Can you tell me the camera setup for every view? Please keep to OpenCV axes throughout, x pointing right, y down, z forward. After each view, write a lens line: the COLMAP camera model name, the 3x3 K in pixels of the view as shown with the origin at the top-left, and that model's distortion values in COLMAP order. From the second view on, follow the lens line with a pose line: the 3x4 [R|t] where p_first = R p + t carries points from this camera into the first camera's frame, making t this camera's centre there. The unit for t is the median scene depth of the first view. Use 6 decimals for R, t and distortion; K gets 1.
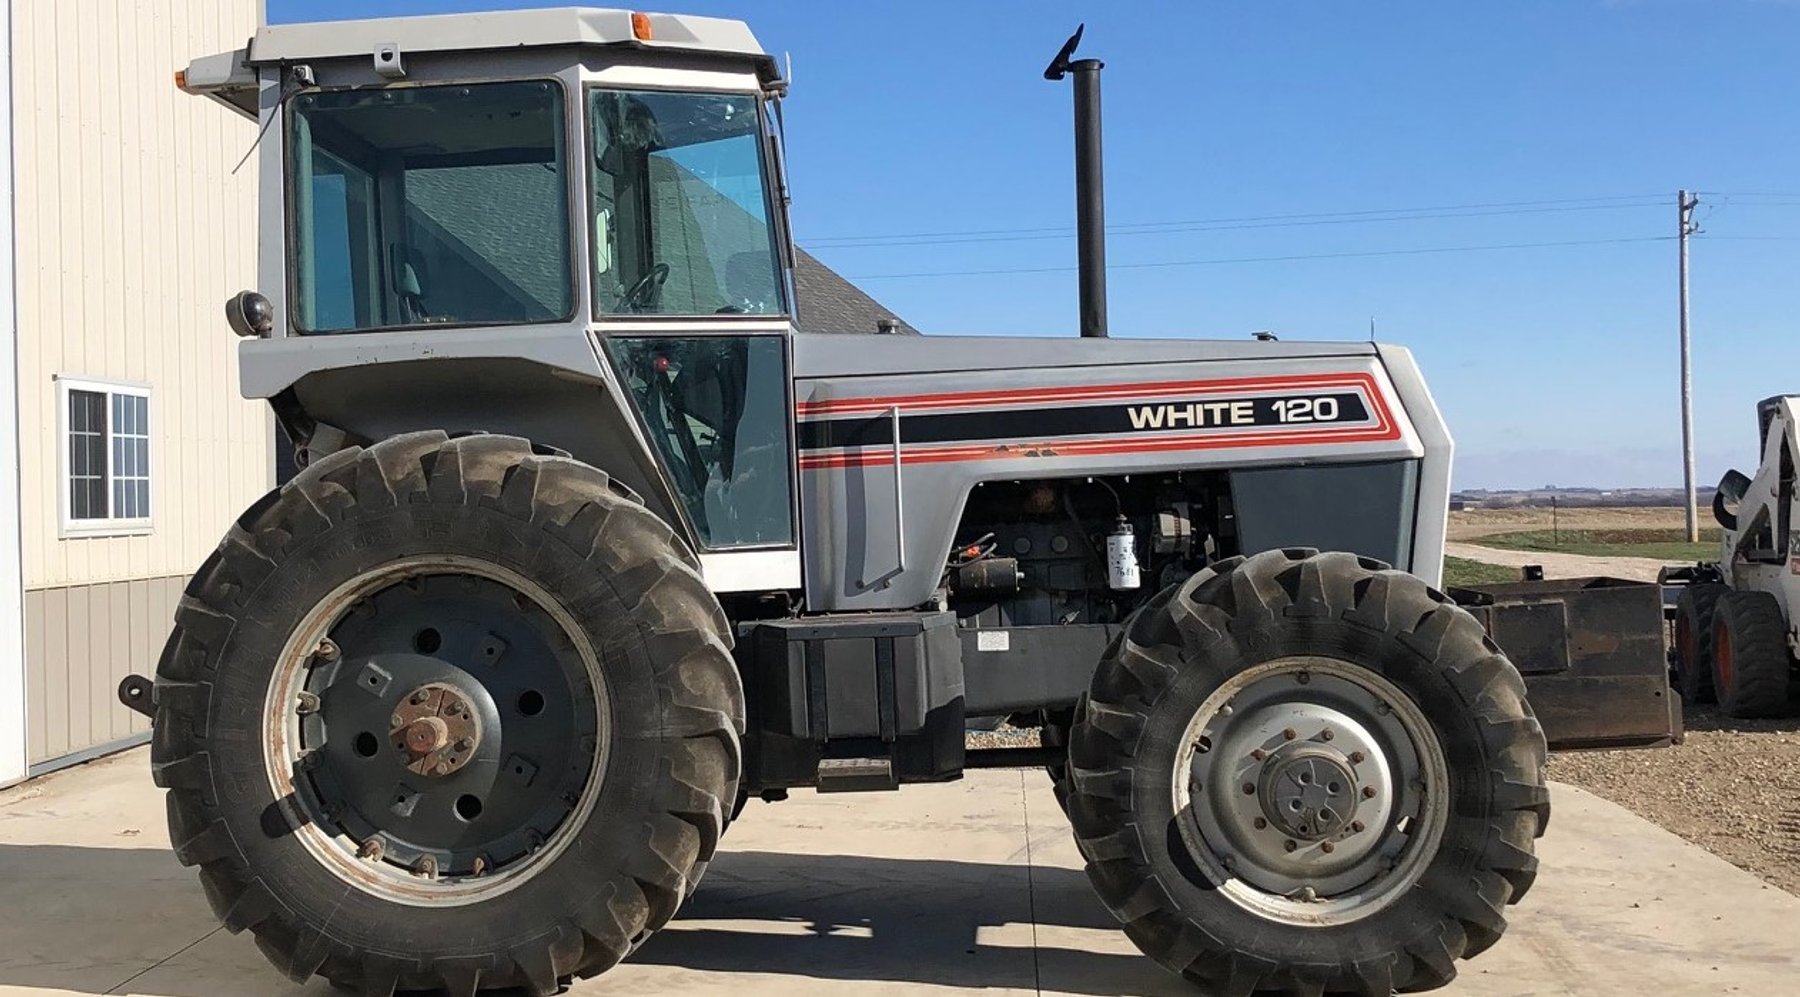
lens RADIAL K [[2251.7, 0, 900.0], [0, 2251.7, 498.5], [0, 0, 1]] dist [0.018864, 0.006182]
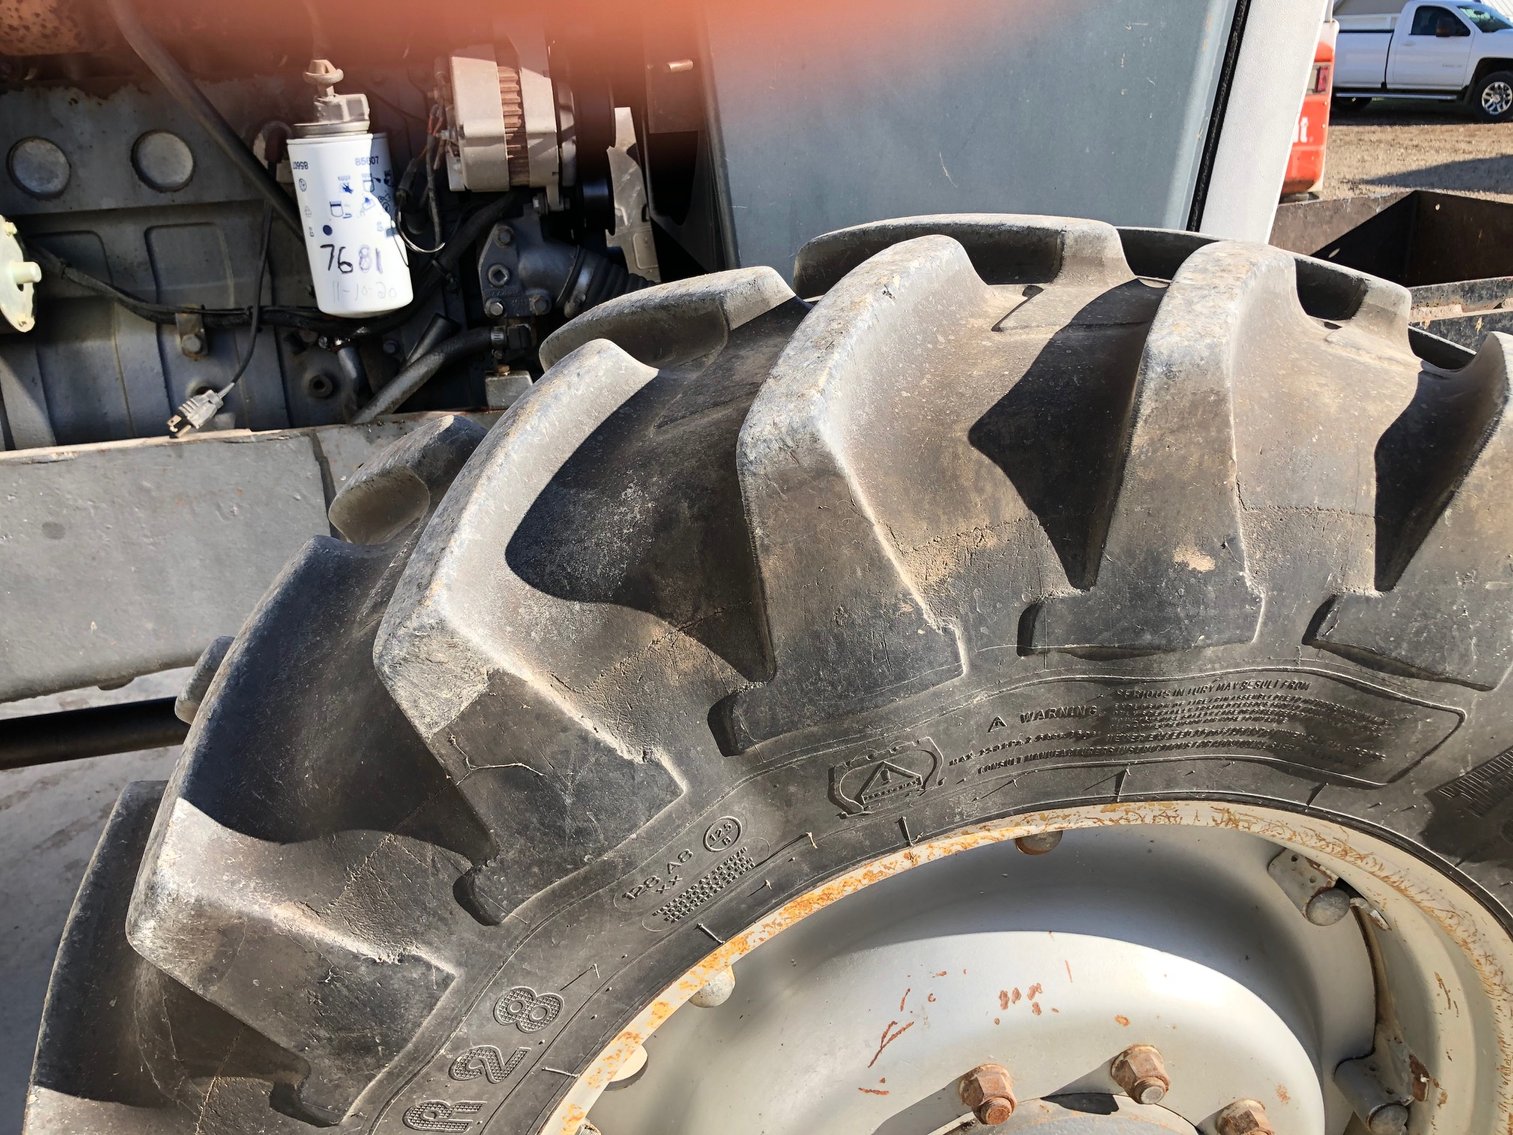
lens RADIAL K [[1258.0, 0, 751.0], [0, 1258.0, 609.0], [0, 0, 1]] dist [0.004686, 0.001404]
pose [[0.975542, -0.091305, 0.199951, 0.115623], [0.002828, 0.914786, 0.403929, 0.006533], [-0.219793, -0.393484, 0.892671, 0.822256]]
